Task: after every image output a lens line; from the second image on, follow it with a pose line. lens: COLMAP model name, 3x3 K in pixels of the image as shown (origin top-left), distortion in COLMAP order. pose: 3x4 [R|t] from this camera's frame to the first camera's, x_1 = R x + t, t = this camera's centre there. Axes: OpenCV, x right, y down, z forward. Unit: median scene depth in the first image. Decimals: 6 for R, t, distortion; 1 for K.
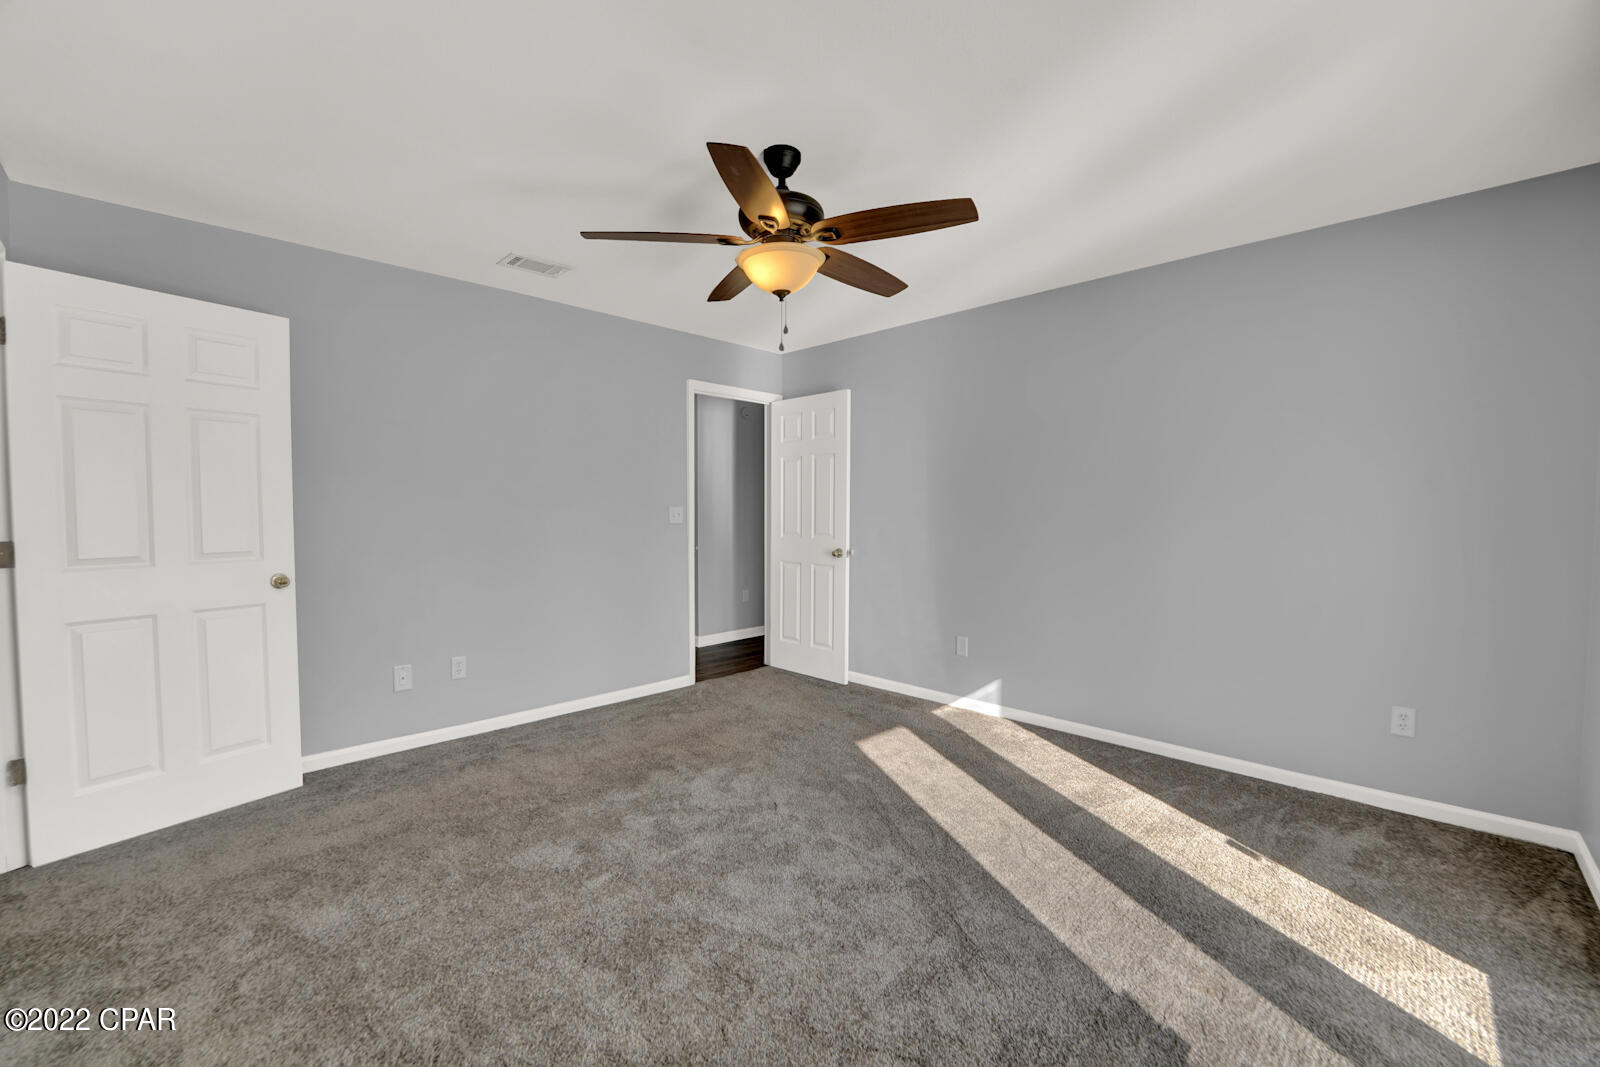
lens RADIAL K [[651.2, 0, 787.4], [0, 651.2, 536.5], [0, 0, 1]] dist [-0.024938, 0.000943]
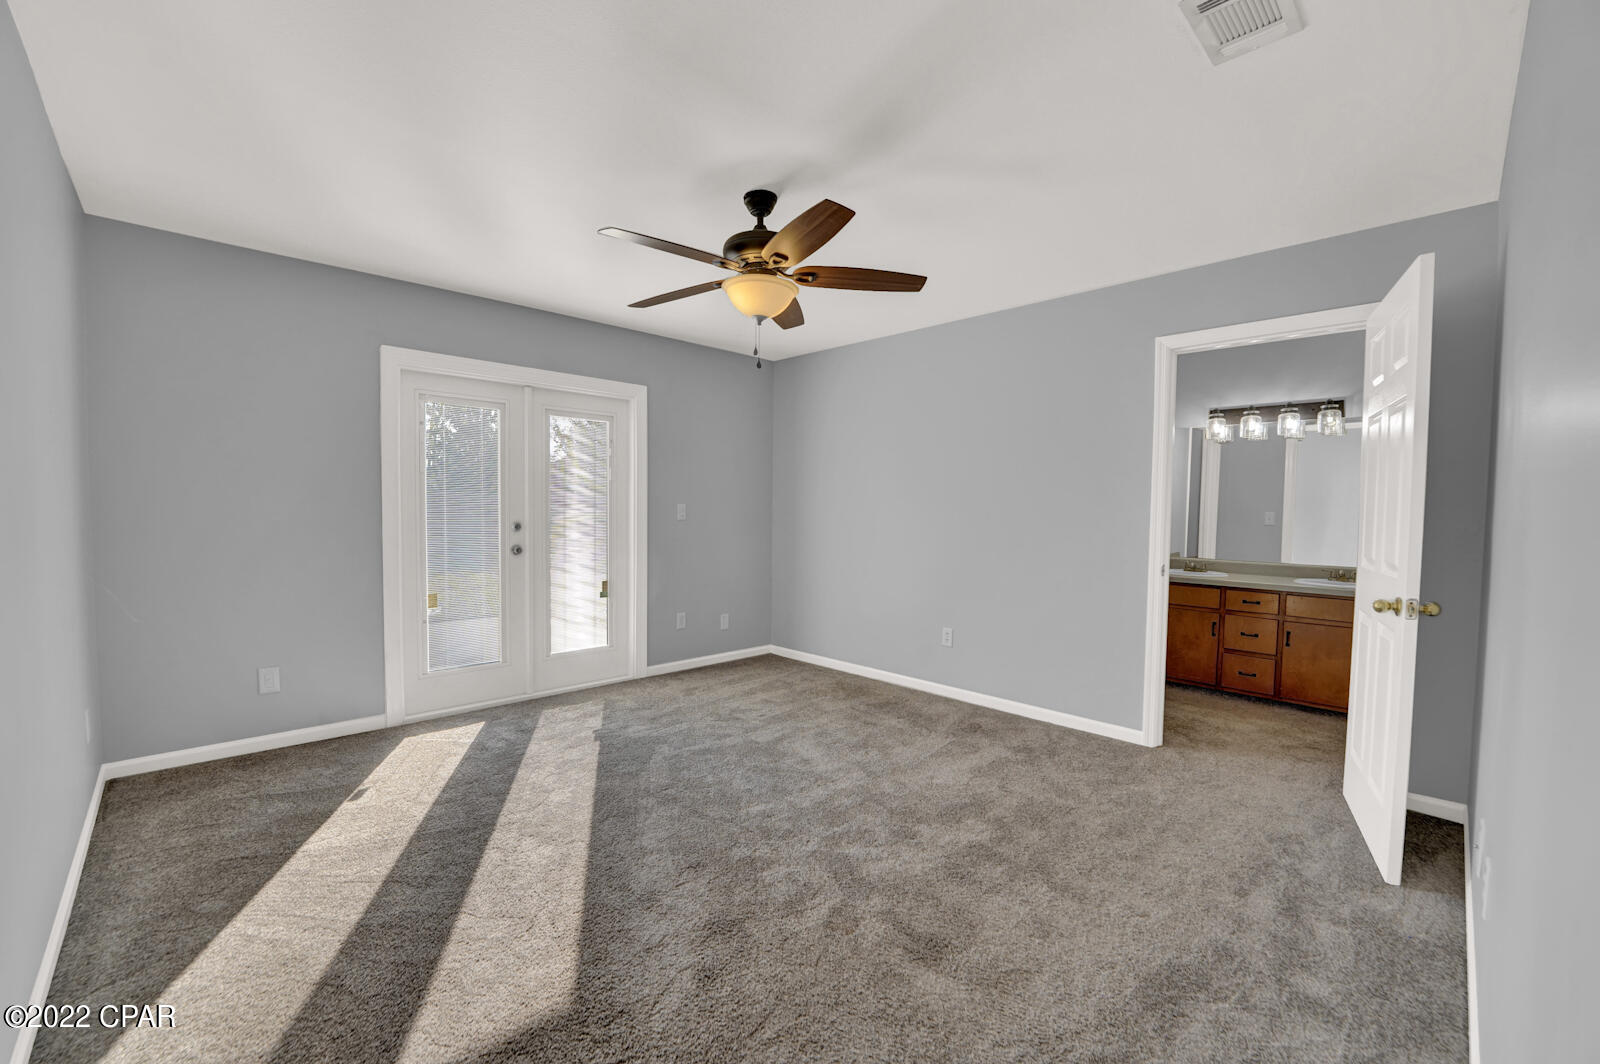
lens RADIAL K [[653.6, 0, 789.3], [0, 653.6, 536.4], [0, 0, 1]] dist [-0.028854, 0.003864]
pose [[-0.999528, -0.012724, 0.027950, -0.087897], [-0.010271, 0.996225, 0.086203, -0.079380], [-0.028941, 0.085875, -0.995885, 1.941359]]
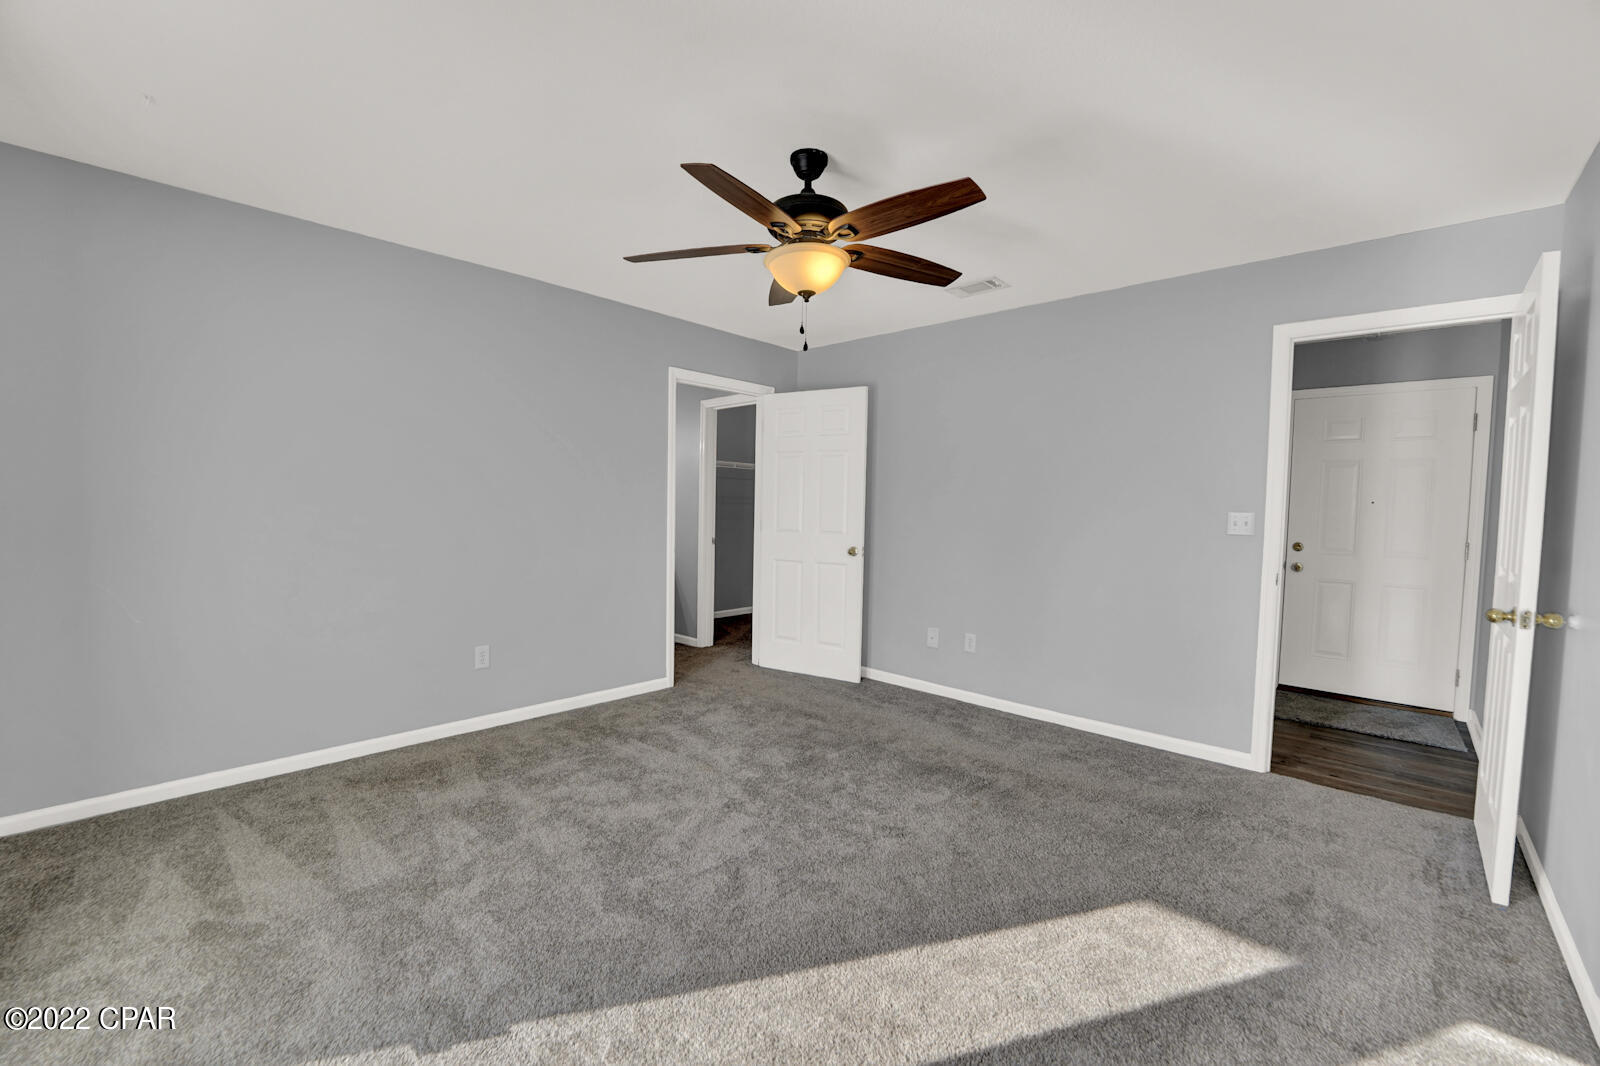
lens RADIAL K [[651.2, 0, 787.4], [0, 651.2, 536.0], [0, 0, 1]] dist [-0.024938, 0.000943]
pose [[0.025088, 0.045286, -0.998659, 0.915196], [-0.062727, 0.997076, 0.043638, -0.033208], [0.997715, 0.061548, 0.027855, 0.857834]]
